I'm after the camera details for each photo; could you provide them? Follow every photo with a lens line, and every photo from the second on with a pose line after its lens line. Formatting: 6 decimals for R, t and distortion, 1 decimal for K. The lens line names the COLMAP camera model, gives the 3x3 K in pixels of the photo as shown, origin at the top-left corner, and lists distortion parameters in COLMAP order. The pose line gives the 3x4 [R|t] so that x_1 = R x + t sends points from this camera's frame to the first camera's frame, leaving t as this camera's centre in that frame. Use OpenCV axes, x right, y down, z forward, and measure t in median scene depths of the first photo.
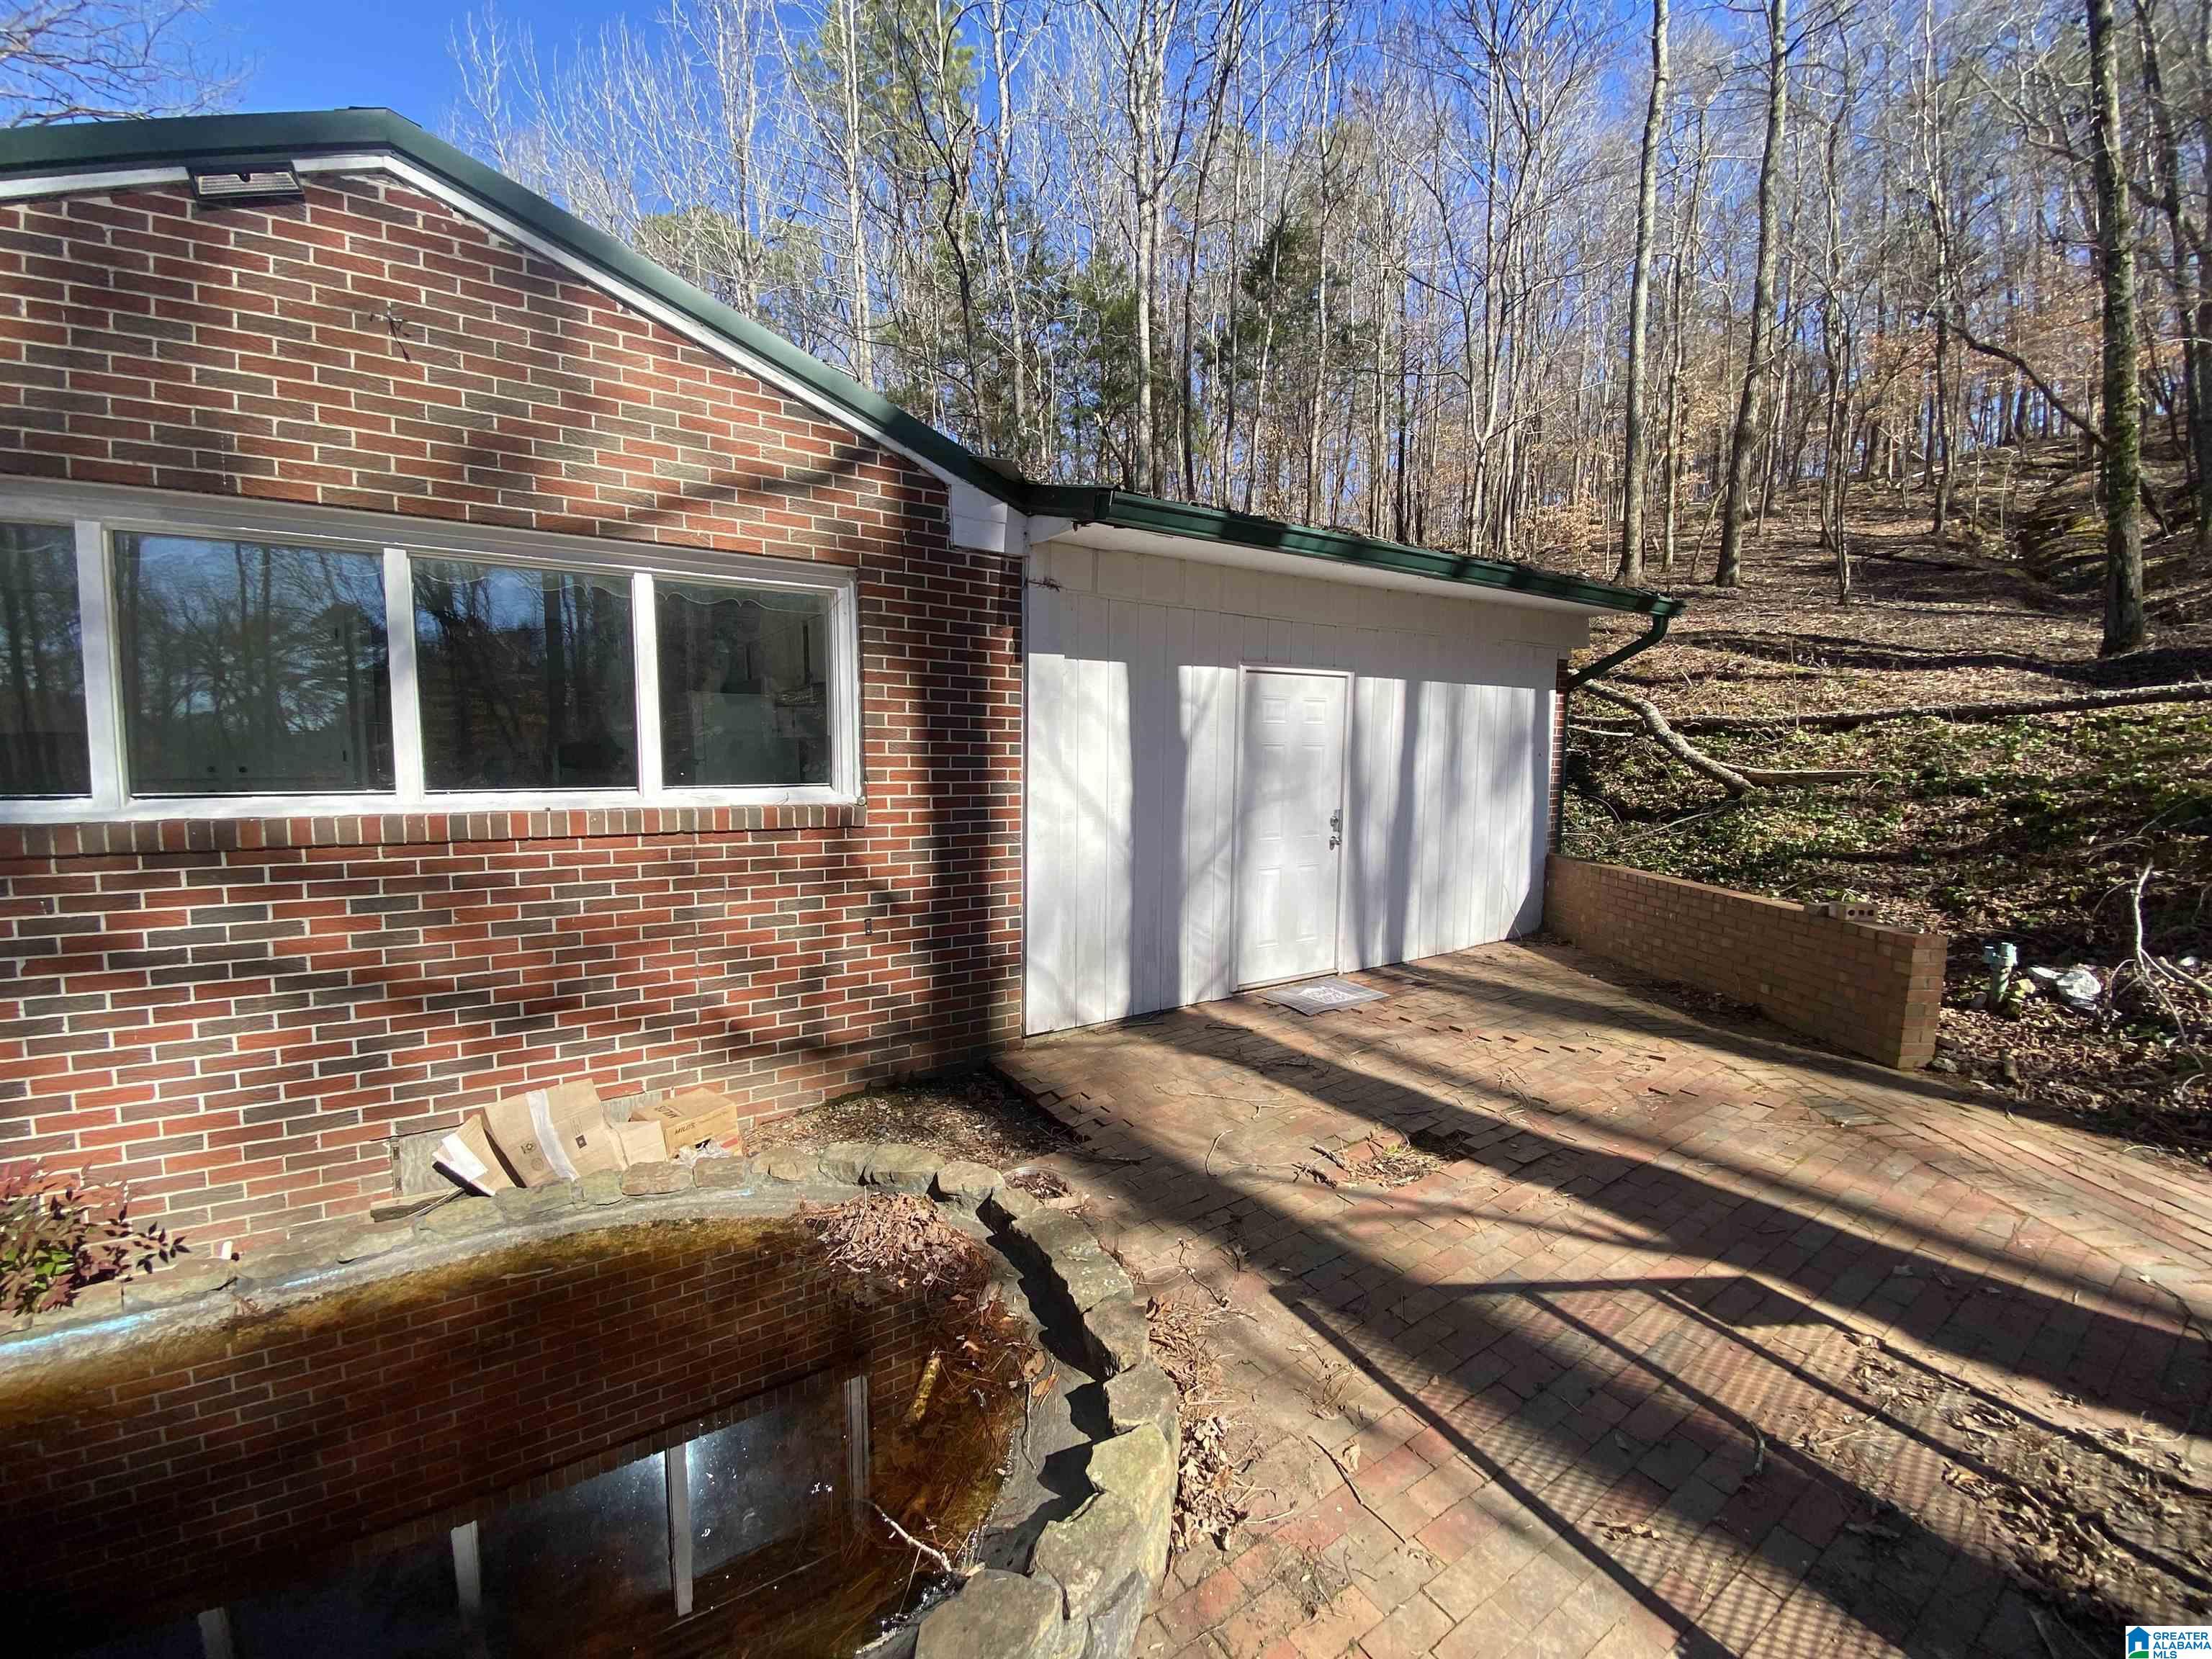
lens RADIAL K [[895.8, 0, 1100.6], [0, 895.8, 824.7], [0, 0, 1]] dist [0.013280, -0.016259]
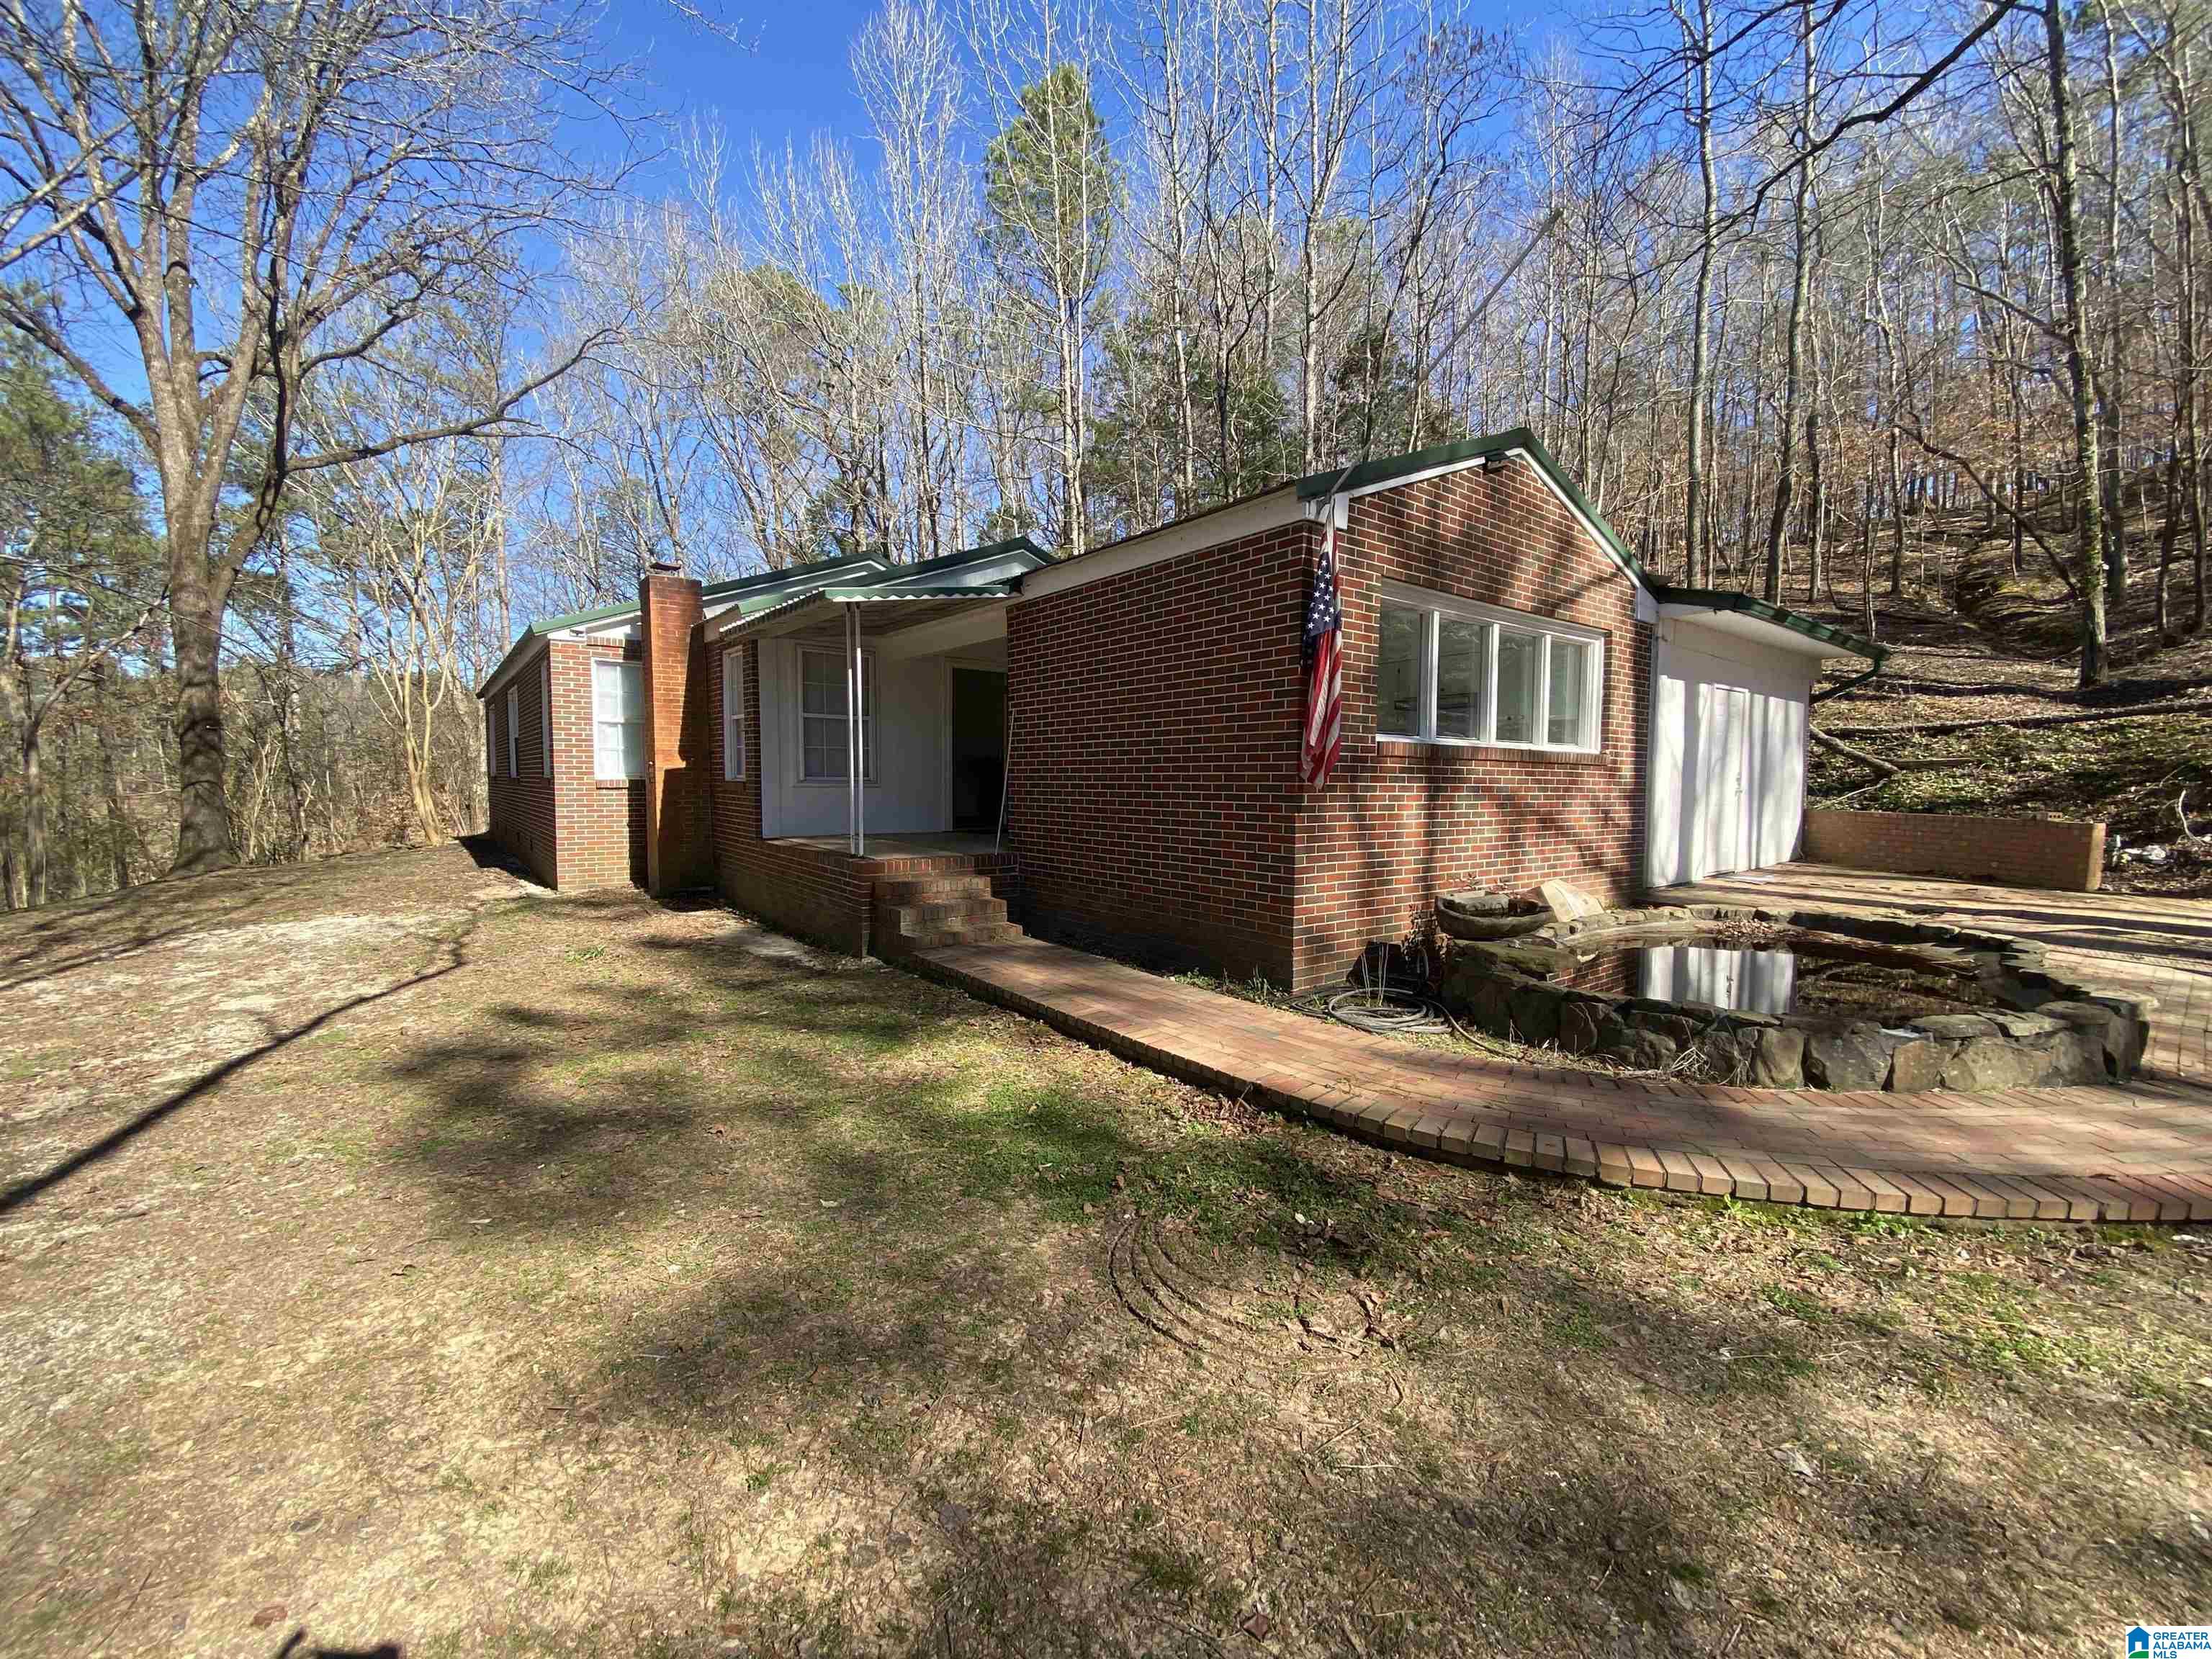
lens RADIAL K [[895.8, 0, 1094.2], [0, 895.8, 818.5], [0, 0, 1]] dist [0.013280, -0.016259]
pose [[0.997281, -0.004388, 0.073559, -0.849706], [0.007445, 0.999118, -0.041336, 0.104732], [-0.073313, 0.041771, 0.996434, -0.474828]]
